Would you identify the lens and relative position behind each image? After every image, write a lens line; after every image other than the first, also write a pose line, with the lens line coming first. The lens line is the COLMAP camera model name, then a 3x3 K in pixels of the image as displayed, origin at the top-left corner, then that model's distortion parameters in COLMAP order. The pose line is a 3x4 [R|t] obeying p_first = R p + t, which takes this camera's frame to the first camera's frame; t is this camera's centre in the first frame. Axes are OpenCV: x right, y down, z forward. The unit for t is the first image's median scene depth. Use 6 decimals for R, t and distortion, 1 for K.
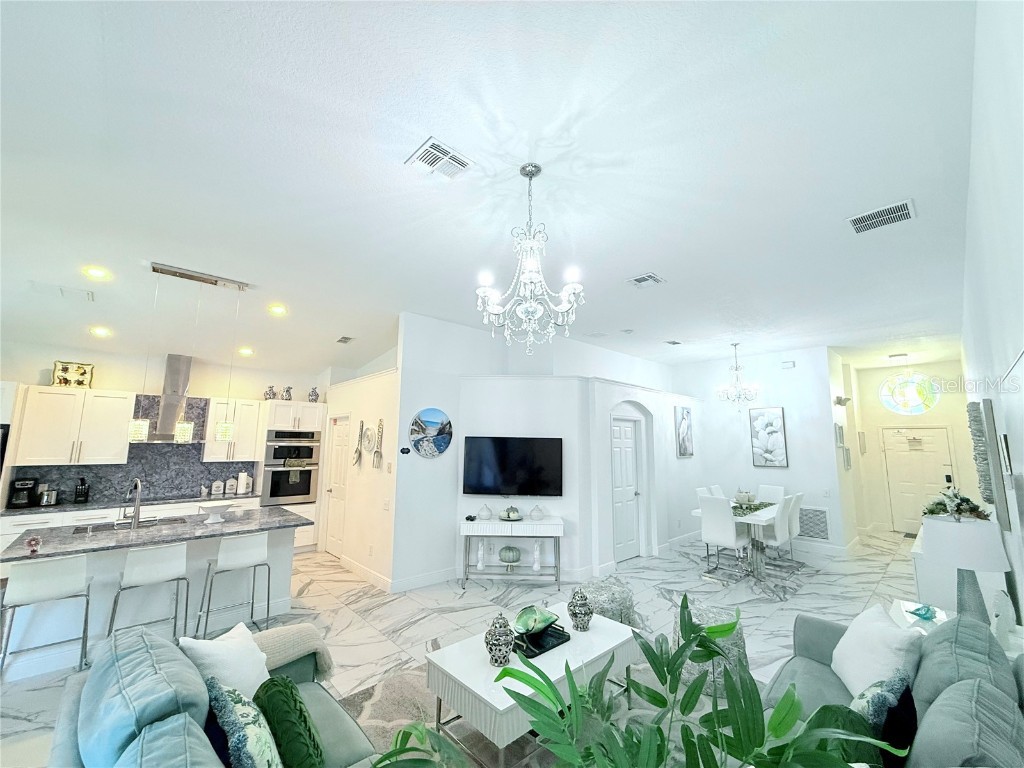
lens RADIAL K [[408.6, 0, 510.4], [0, 408.6, 386.9], [0, 0, 1]] dist [-0.000283, -0.000091]
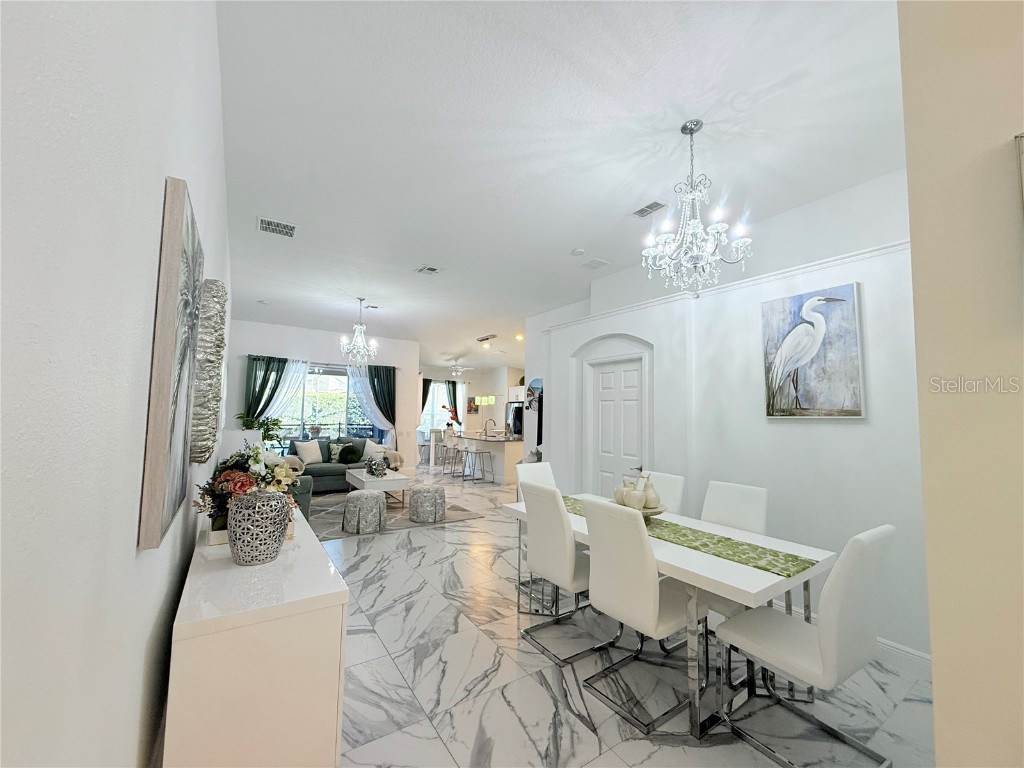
lens RADIAL K [[408.6, 0, 508.2], [0, 408.6, 389.1], [0, 0, 1]] dist [-0.000283, -0.000091]
pose [[-0.162085, -0.074033, -0.983996, 1.126315], [0.110194, 0.989587, -0.092605, 0.193217], [0.980605, -0.123441, -0.152239, 1.021240]]
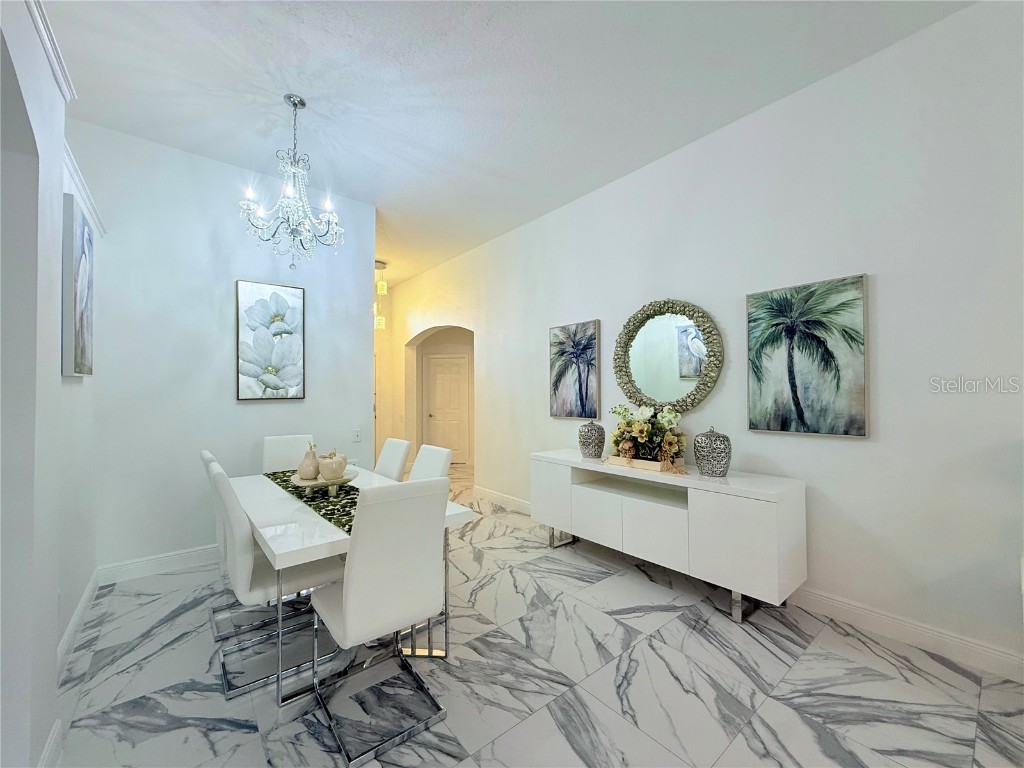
lens RADIAL K [[408.6, 0, 510.7], [0, 408.6, 386.1], [0, 0, 1]] dist [-0.000283, -0.000091]
pose [[0.063496, 0.003641, 0.997975, 0.189544], [-0.129960, 0.991508, 0.004651, 0.176778], [-0.989484, -0.129992, 0.063430, 0.865242]]
